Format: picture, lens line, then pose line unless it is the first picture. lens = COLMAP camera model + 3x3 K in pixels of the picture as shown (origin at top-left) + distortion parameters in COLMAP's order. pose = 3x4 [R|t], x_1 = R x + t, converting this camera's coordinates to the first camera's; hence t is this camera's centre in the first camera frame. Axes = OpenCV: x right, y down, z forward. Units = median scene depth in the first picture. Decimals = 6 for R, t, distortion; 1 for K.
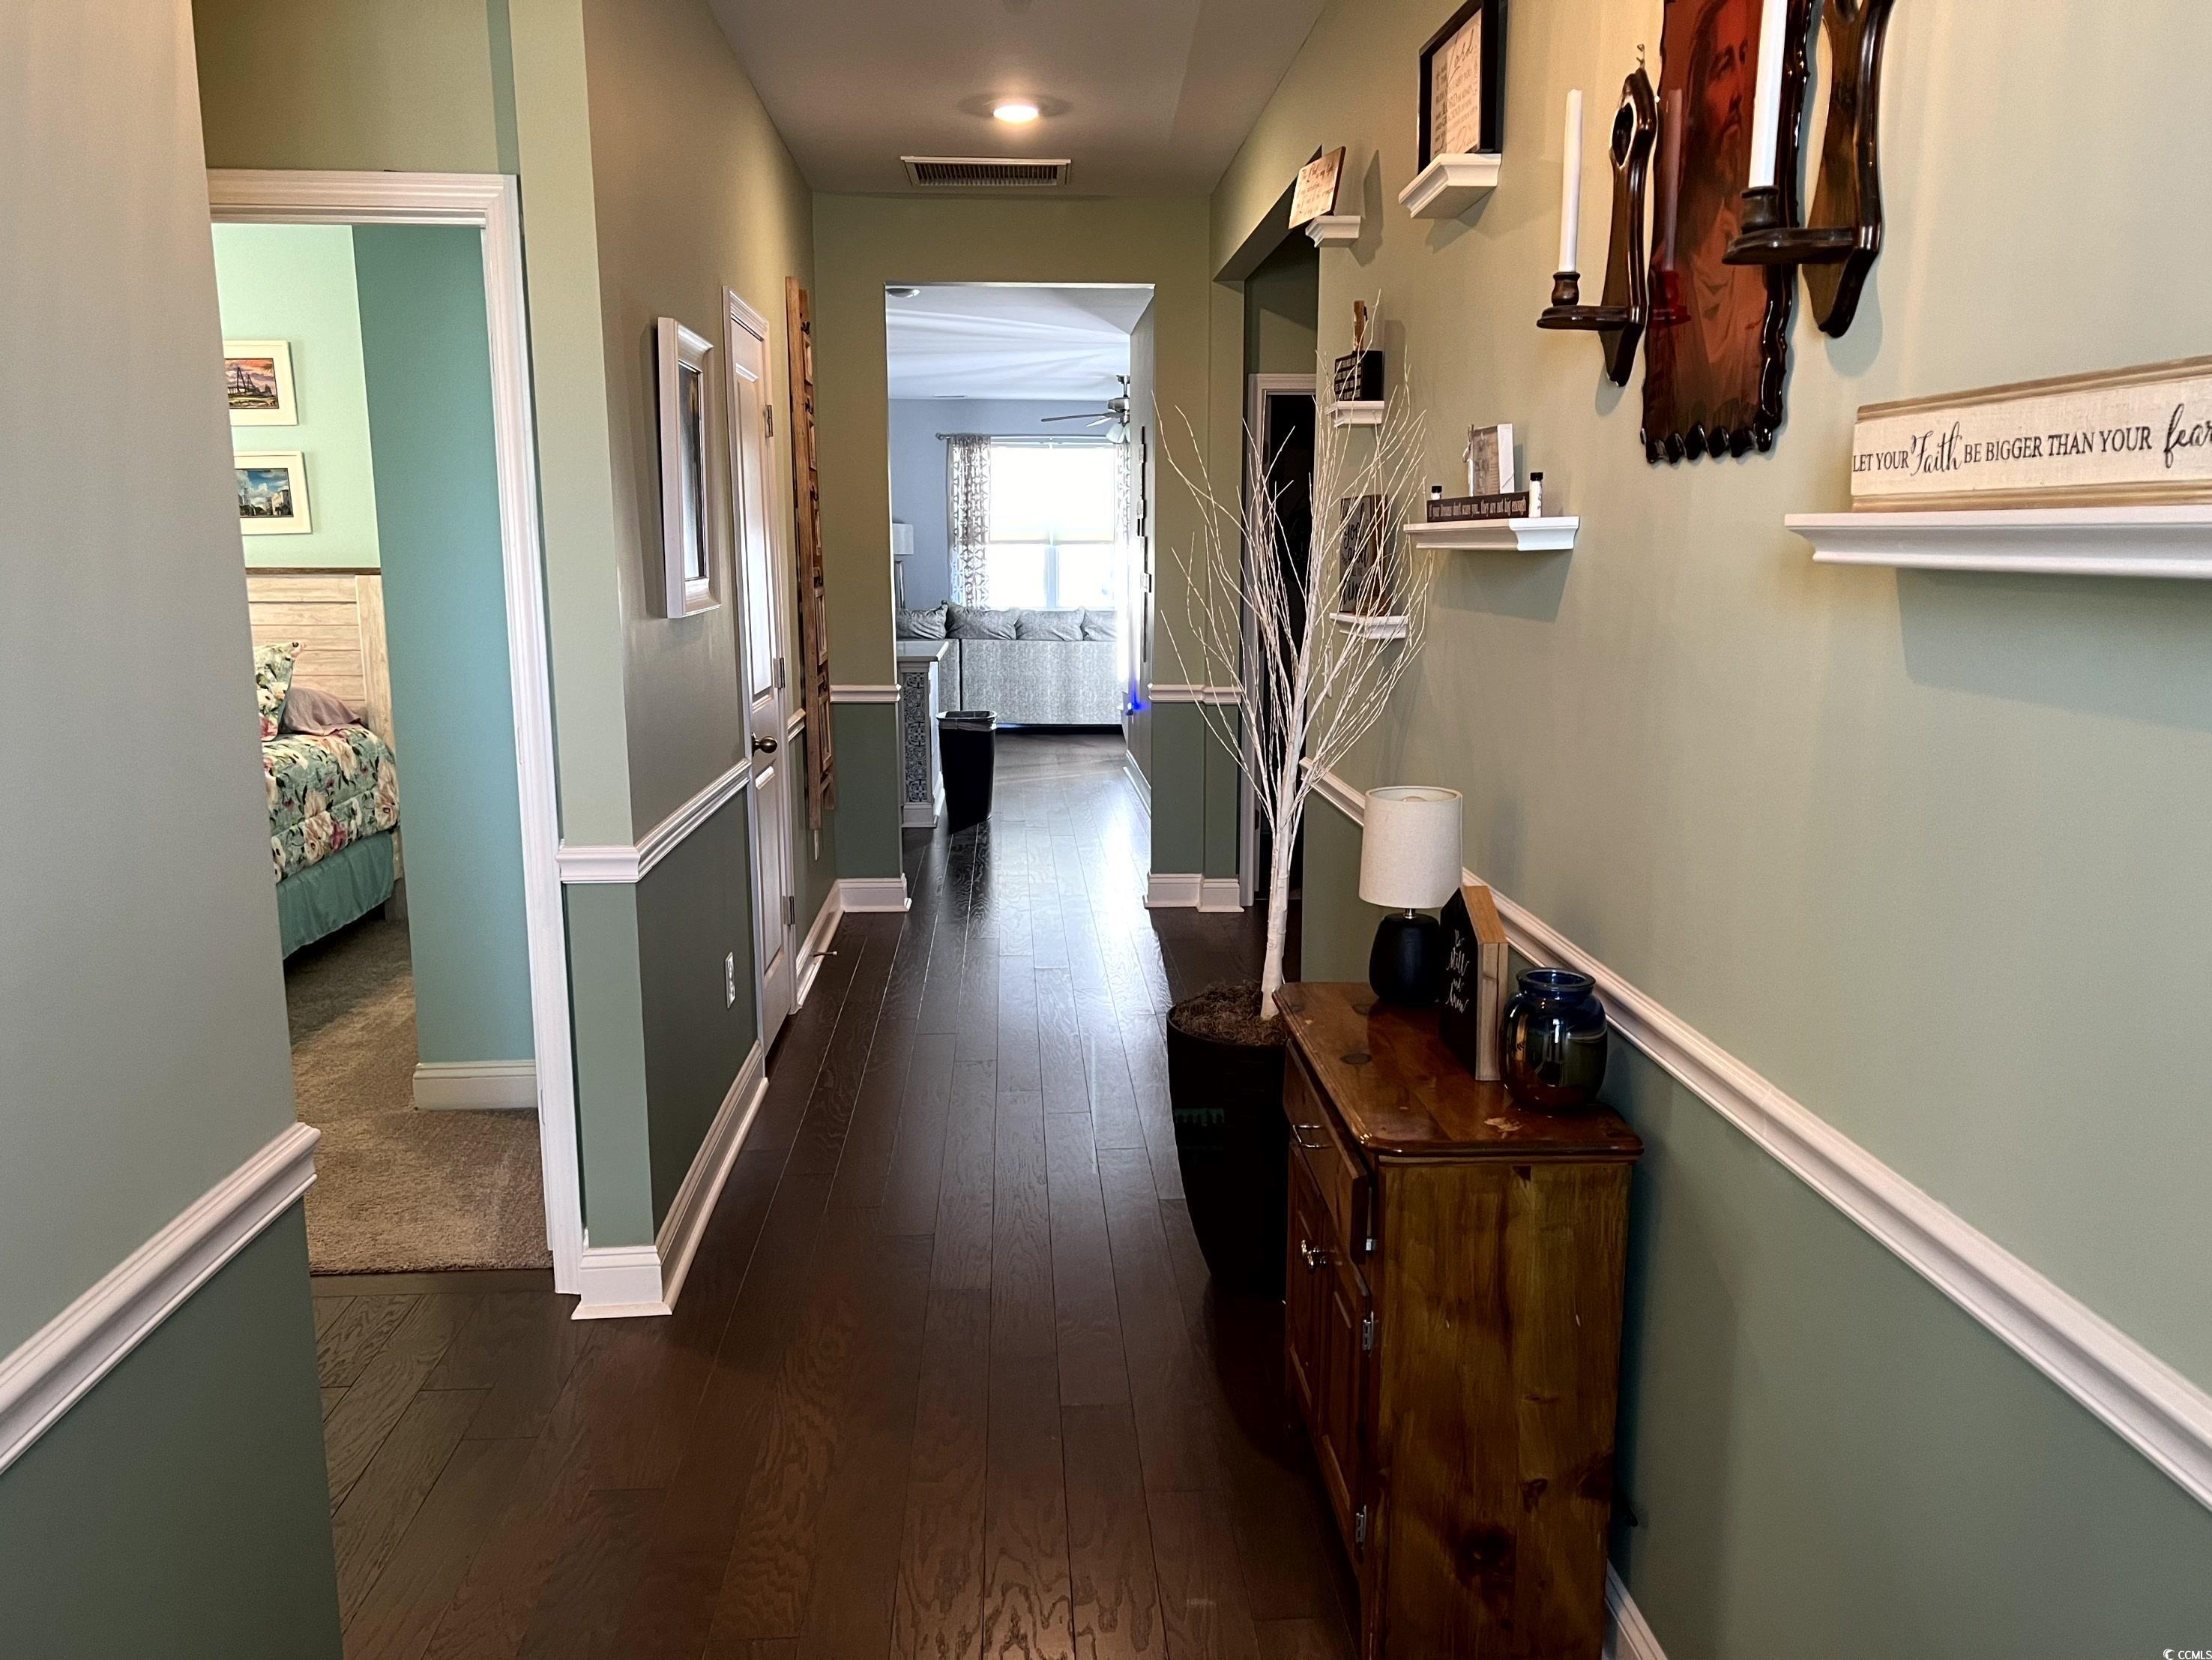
lens RADIAL K [[1659.0, 0, 1101.6], [0, 1659.0, 830.5], [0, 0, 1]] dist [0.055369, -0.060941]
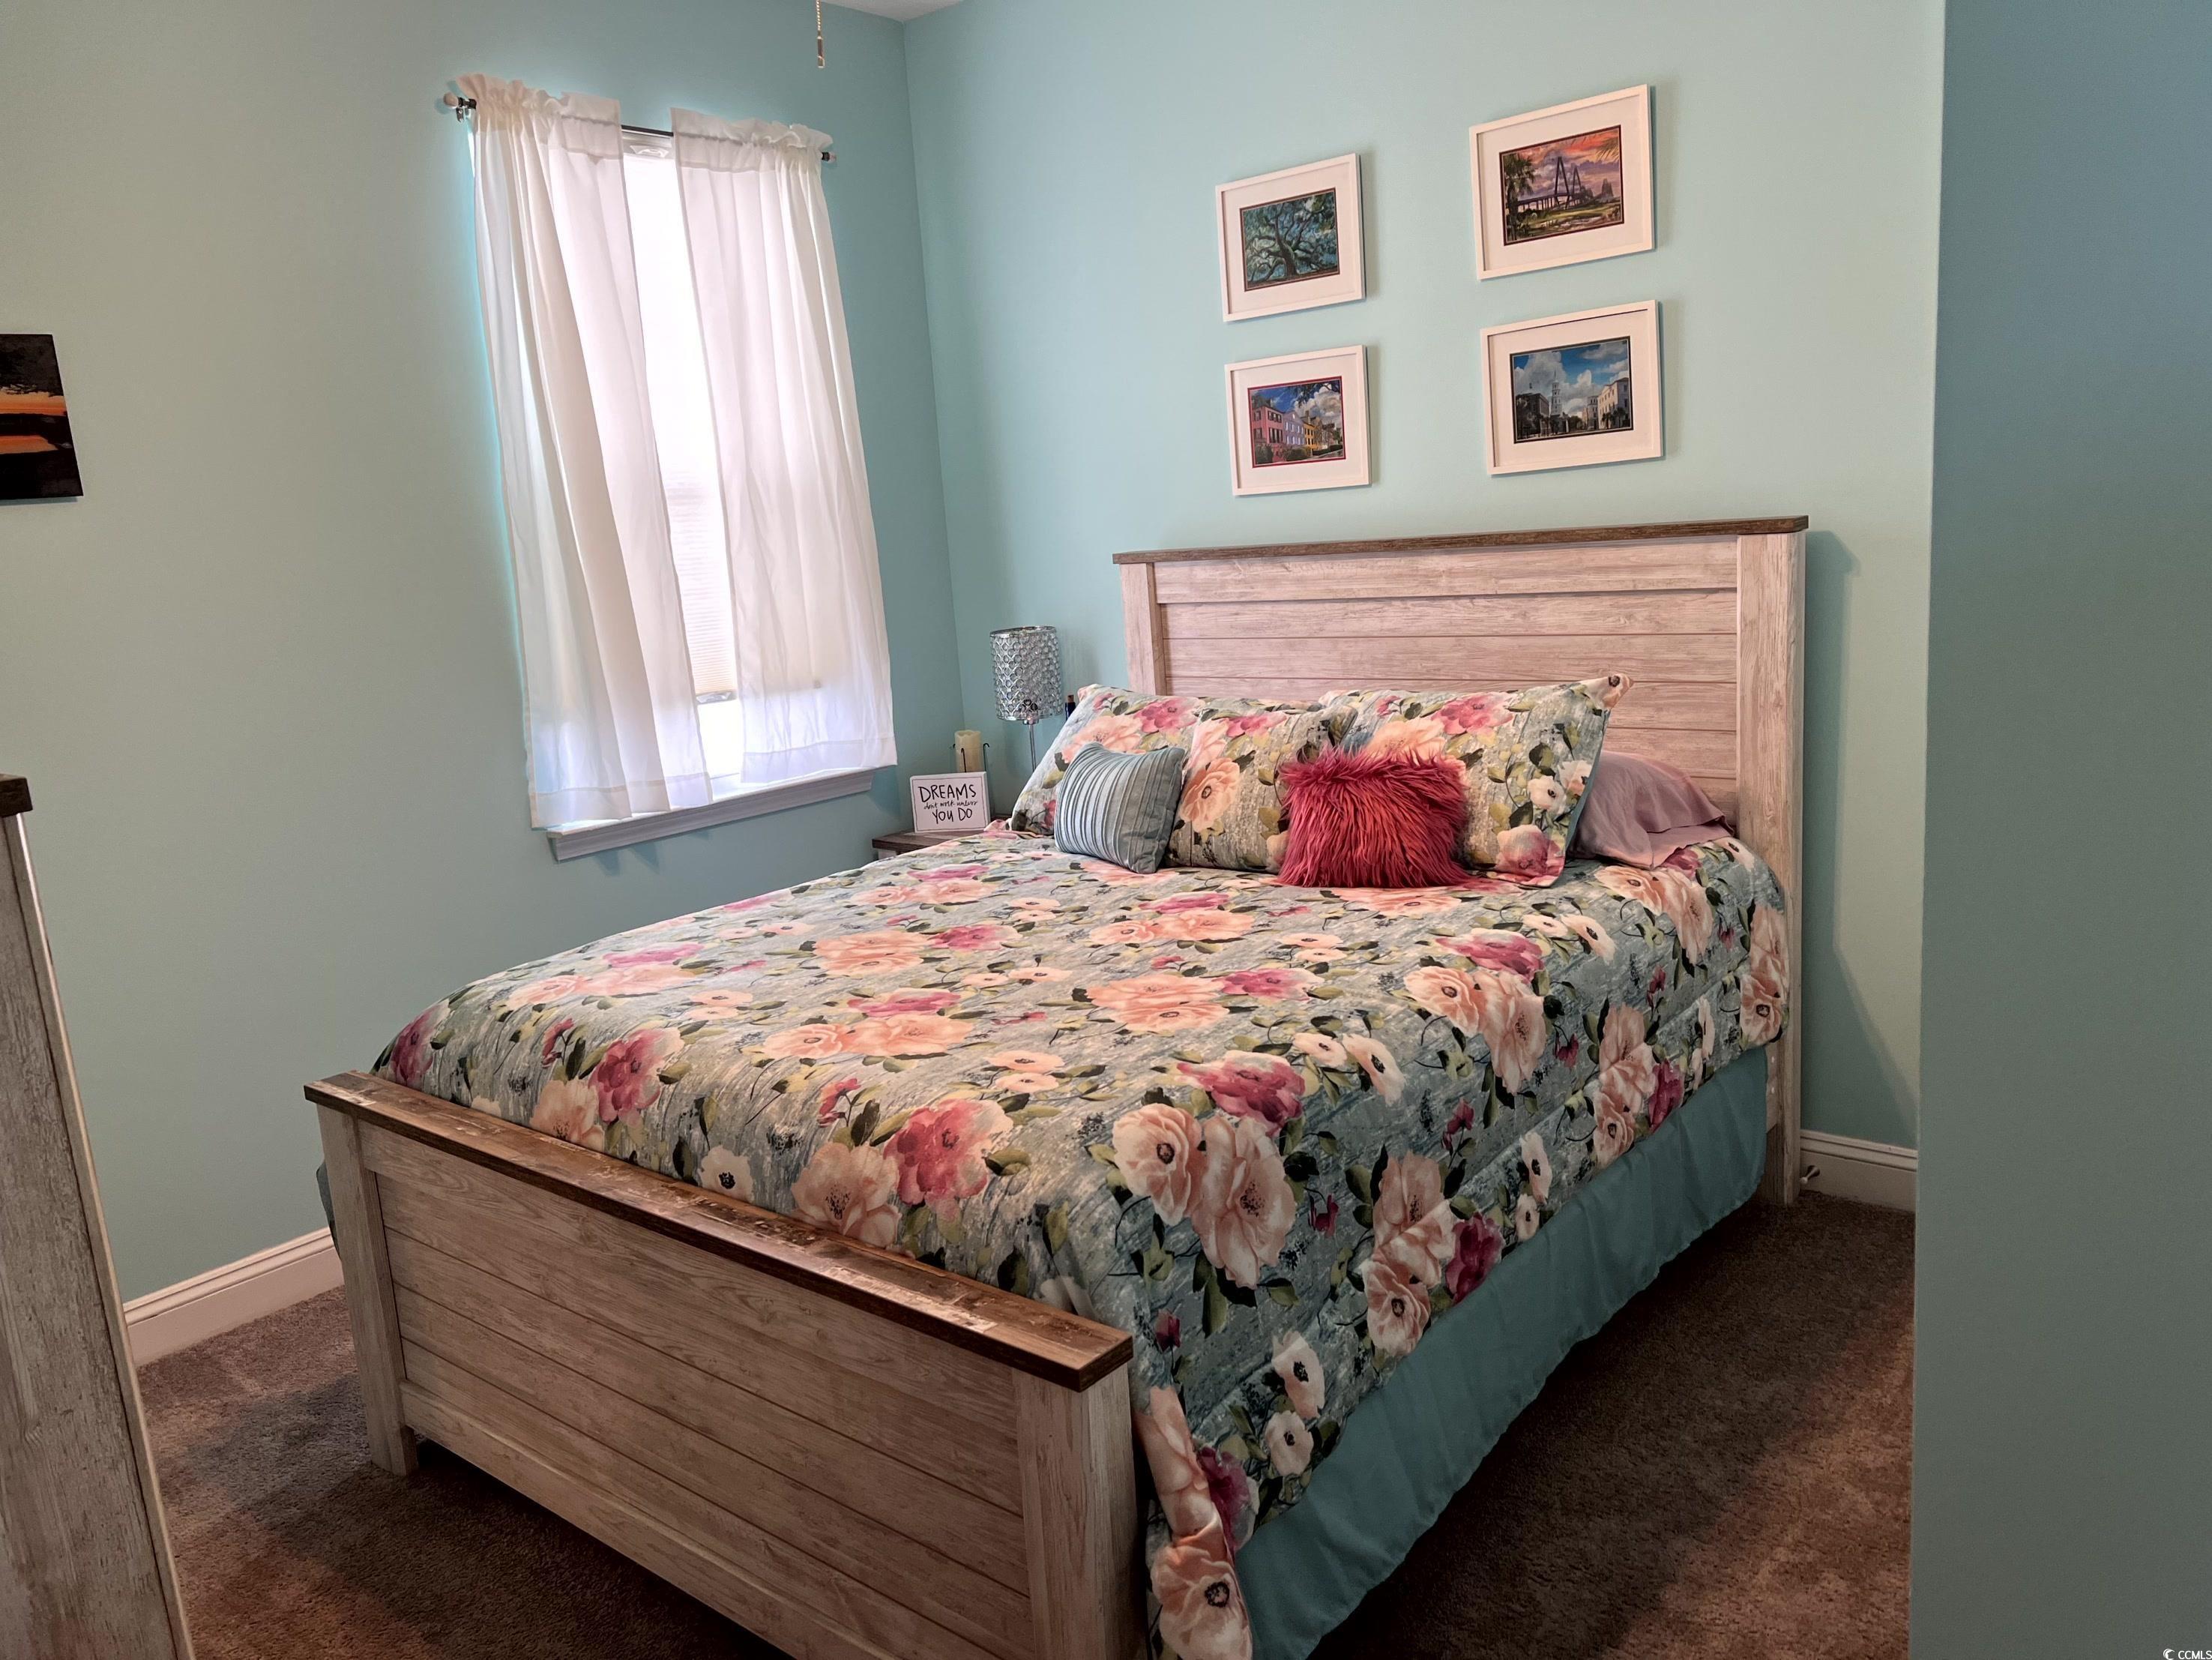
lens RADIAL K [[1659.0, 0, 1103.8], [0, 1659.0, 824.0], [0, 0, 1]] dist [0.055369, -0.060941]
pose [[0.725335, 0.081302, -0.683578, -0.240557], [-0.051499, 0.996627, 0.063890, -0.090889], [0.686467, -0.011138, 0.727076, 0.517806]]
